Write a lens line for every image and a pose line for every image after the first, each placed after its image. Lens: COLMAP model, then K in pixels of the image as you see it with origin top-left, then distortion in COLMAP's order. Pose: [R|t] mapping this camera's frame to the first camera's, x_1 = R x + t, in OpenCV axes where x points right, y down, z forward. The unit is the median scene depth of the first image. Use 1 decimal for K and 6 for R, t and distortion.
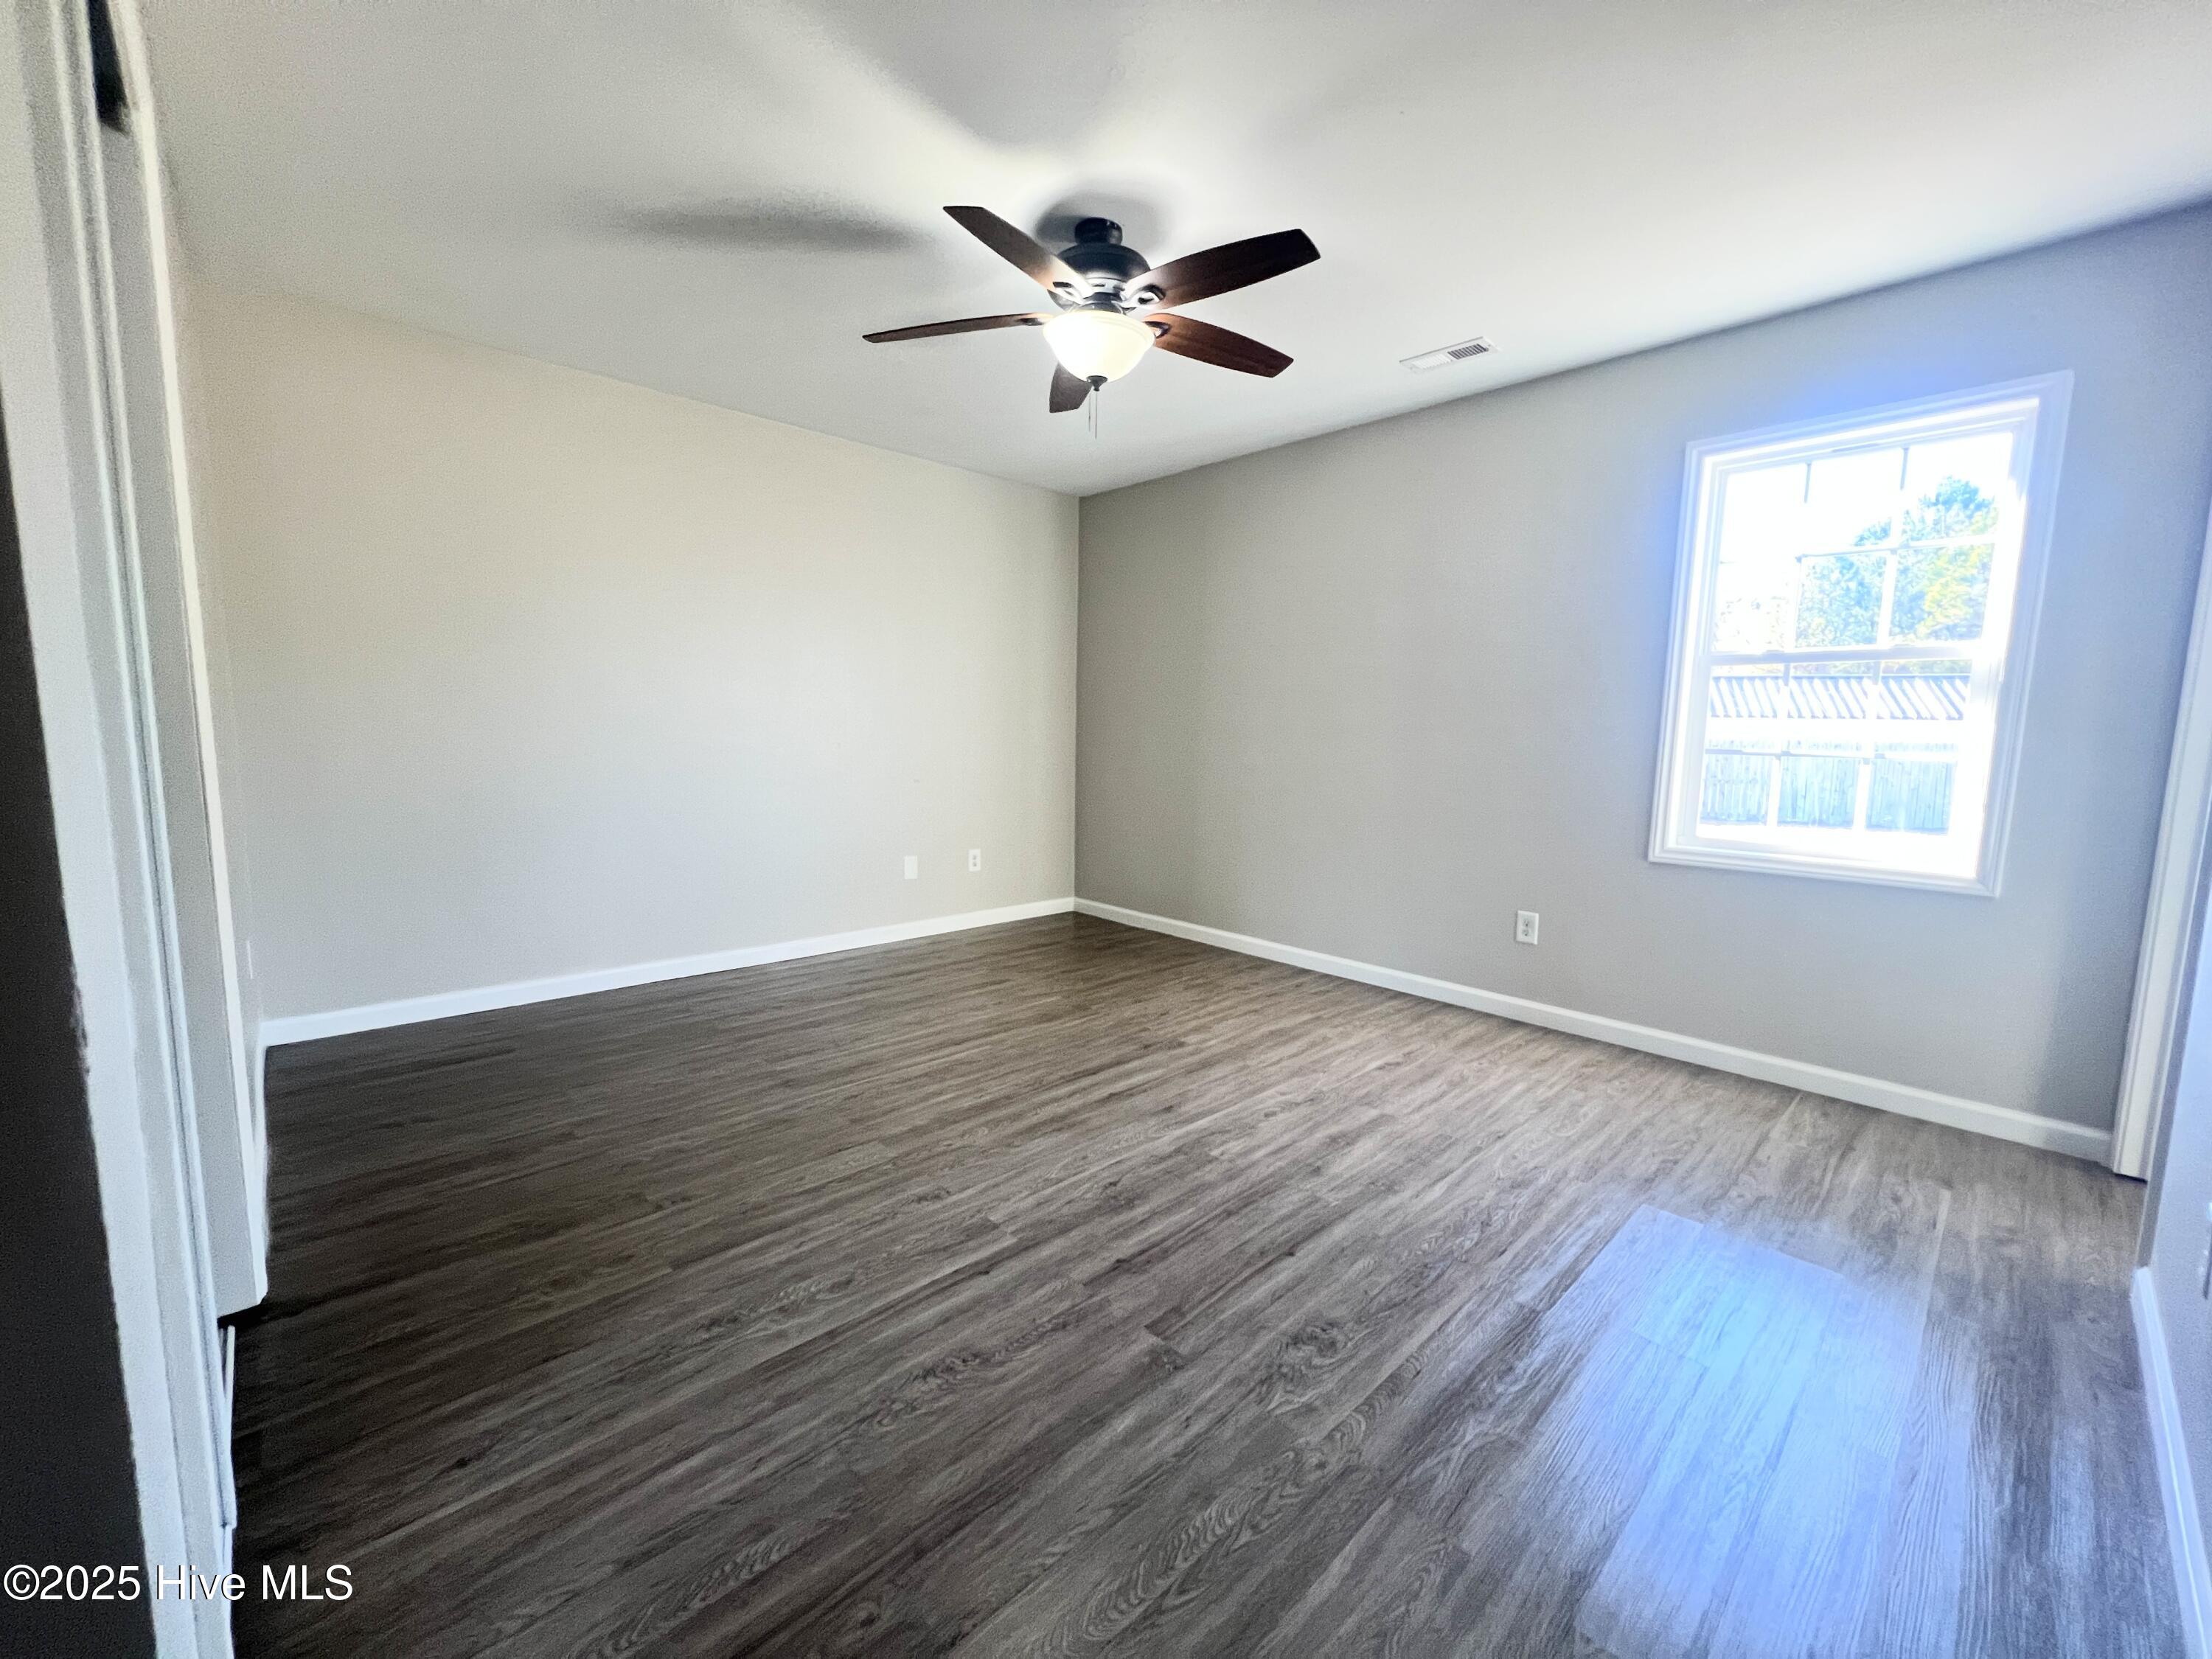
lens RADIAL K [[883.1, 0, 1108.9], [0, 883.1, 832.1], [0, 0, 1]] dist [-0.008805, 0.000353]
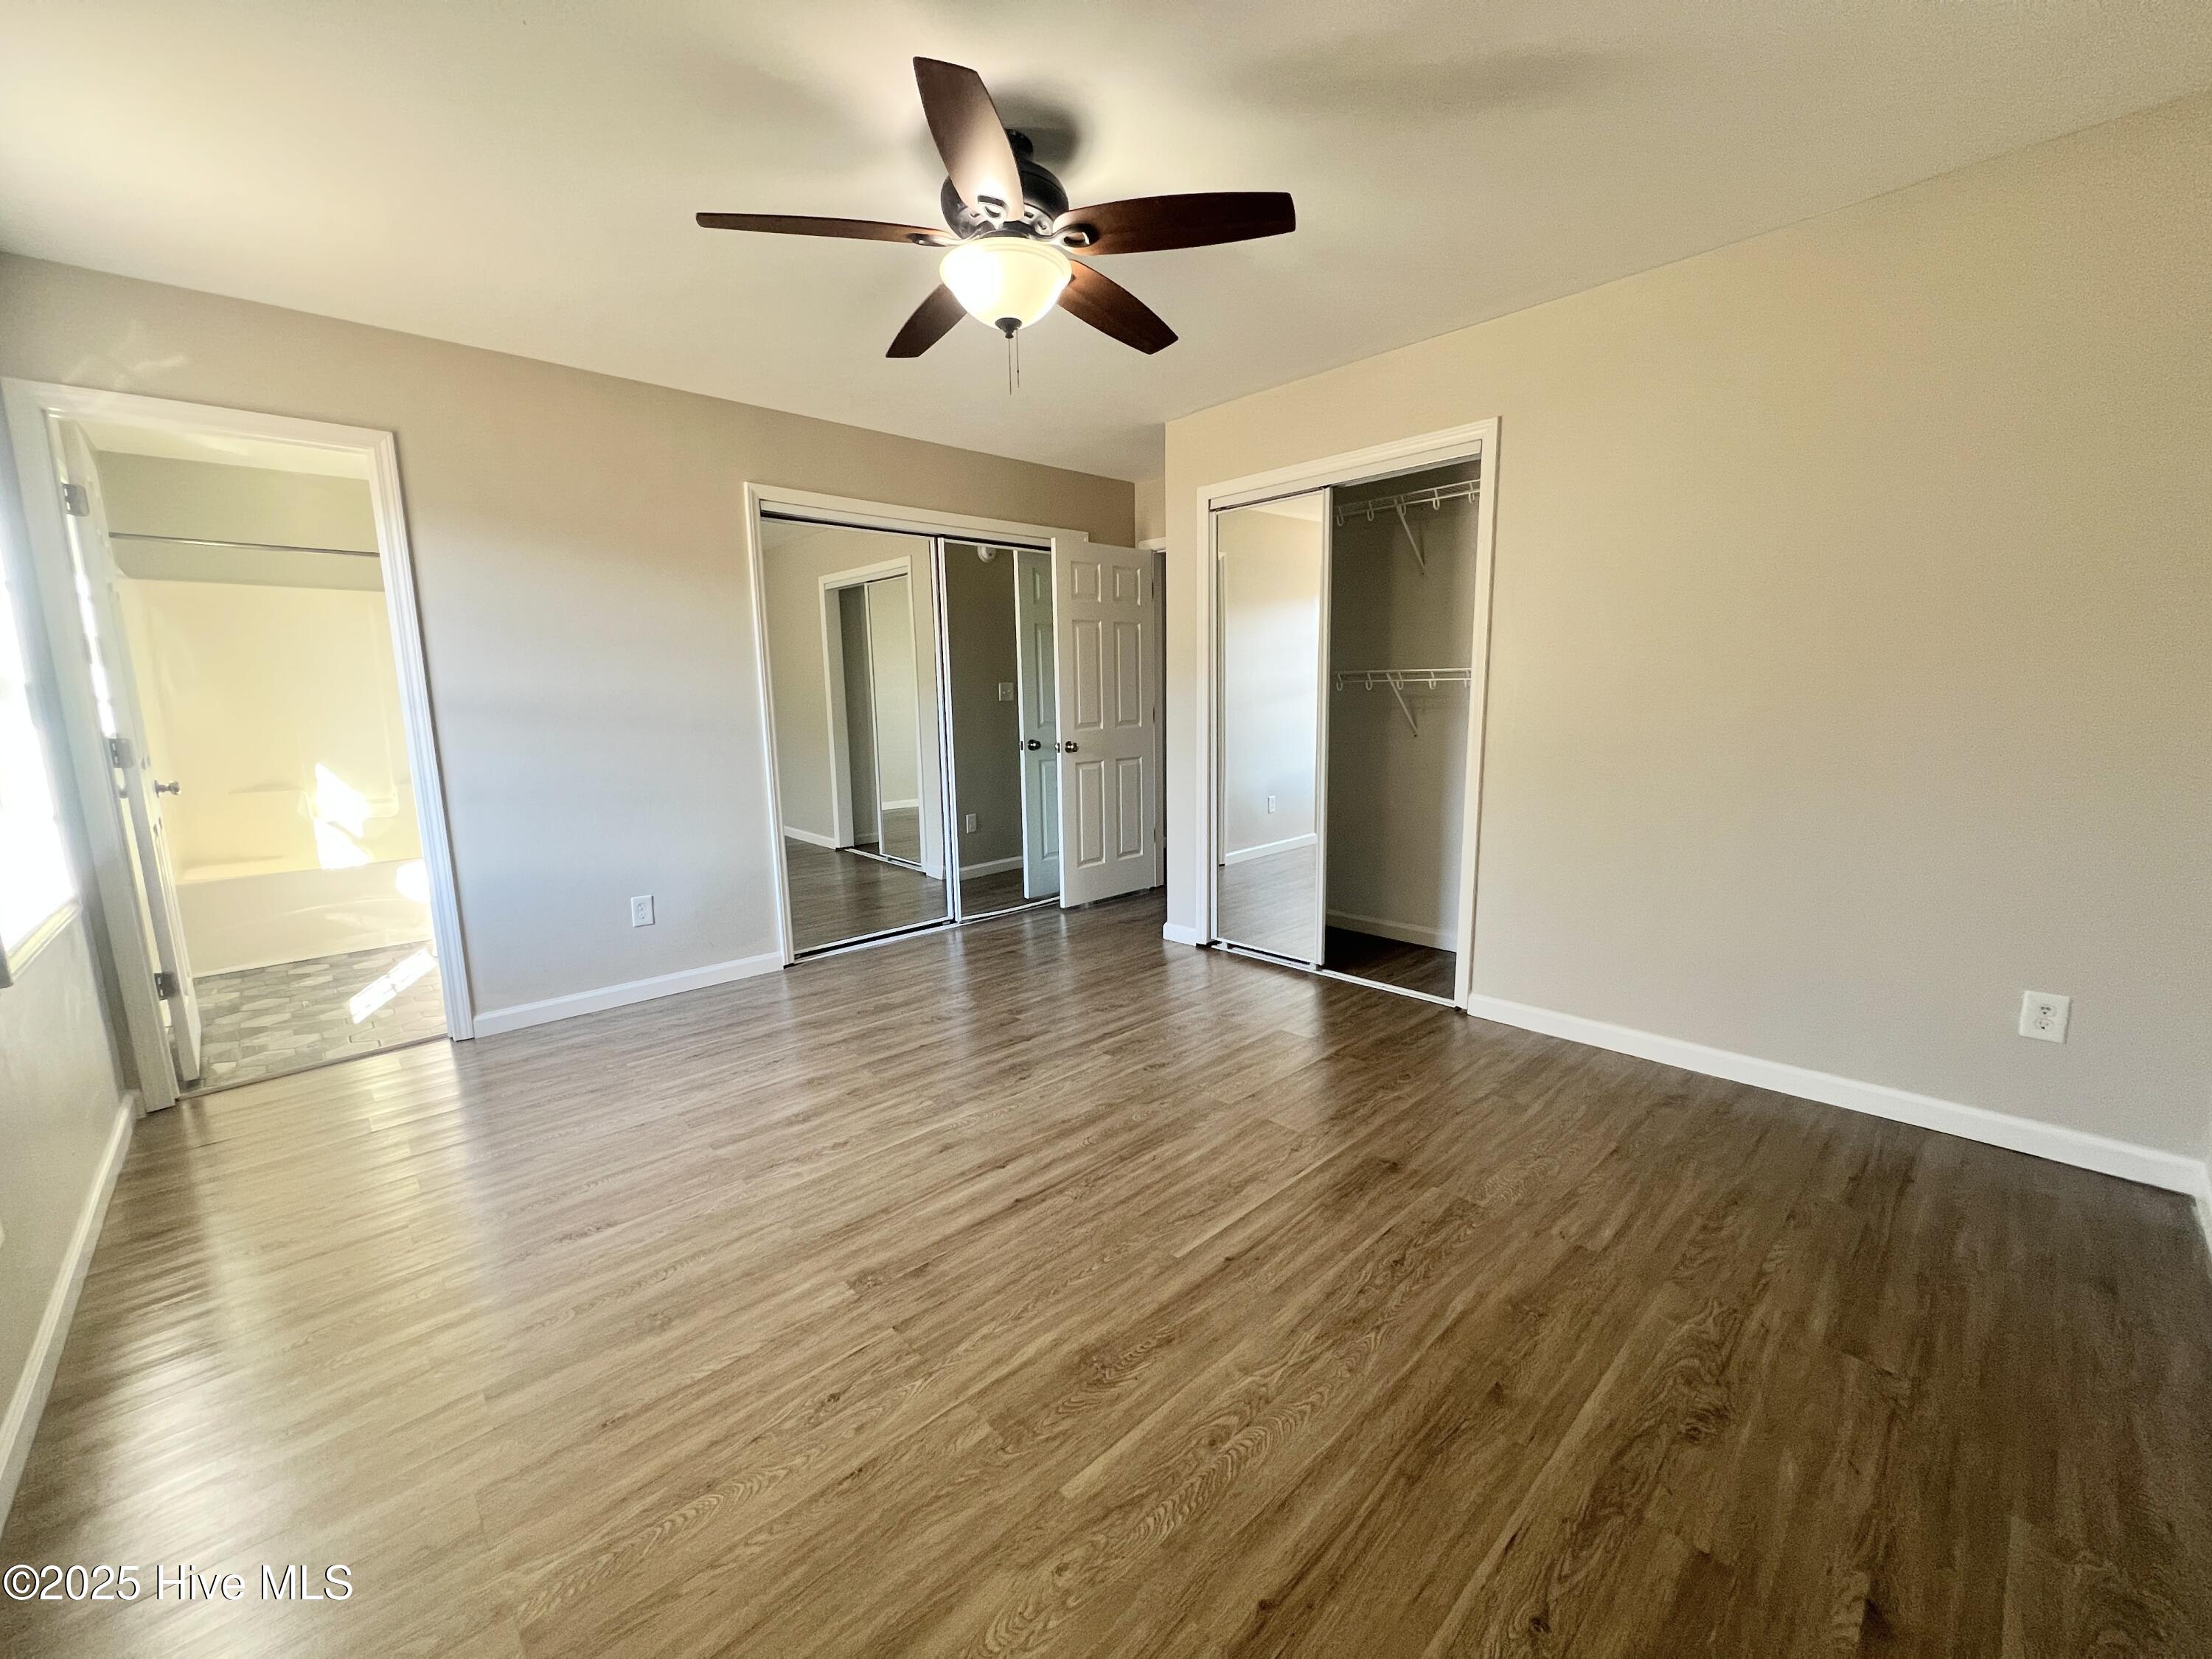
lens RADIAL K [[883.1, 0, 1110.4], [0, 883.1, 834.7], [0, 0, 1]] dist [-0.008805, 0.000353]
pose [[-1.000000, -0.000388, 0.000365, -0.104318], [-0.000275, 0.962786, 0.270265, -0.250221], [-0.000456, 0.270265, -0.962786, 1.794177]]
